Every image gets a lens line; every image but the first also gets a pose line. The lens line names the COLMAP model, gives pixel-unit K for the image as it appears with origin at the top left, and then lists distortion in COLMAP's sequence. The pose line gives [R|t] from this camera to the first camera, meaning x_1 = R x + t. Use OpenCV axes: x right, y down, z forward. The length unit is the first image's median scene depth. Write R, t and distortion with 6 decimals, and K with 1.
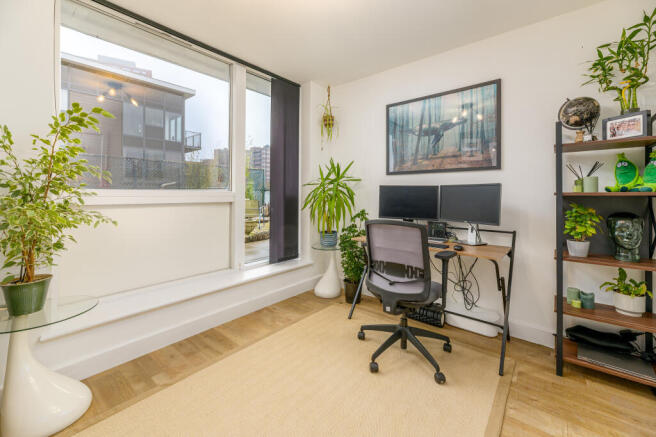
lens RADIAL K [[279.1, 0, 317.3], [0, 279.1, 188.6], [0, 0, 1]] dist [0.000197, 0.000075]
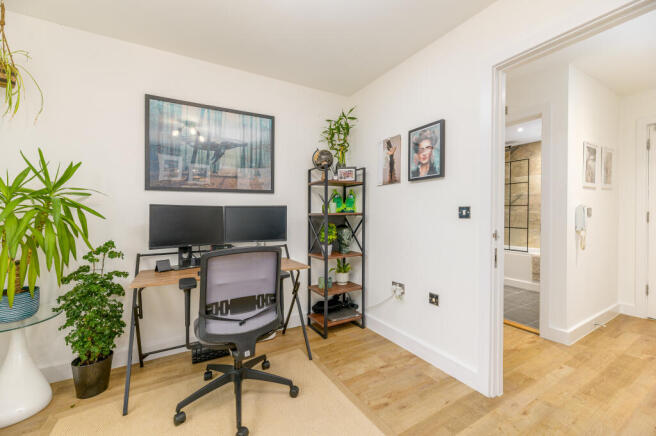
lens RADIAL K [[264.9, 0, 329.3], [0, 264.9, 214.0], [0, 0, 1]] dist [0.000435, 0.000219]
pose [[0.329080, -0.007727, 0.944270, -0.370121], [-0.009920, 0.999883, 0.011639, 0.001865], [-0.944250, -0.013198, 0.328965, 0.463689]]
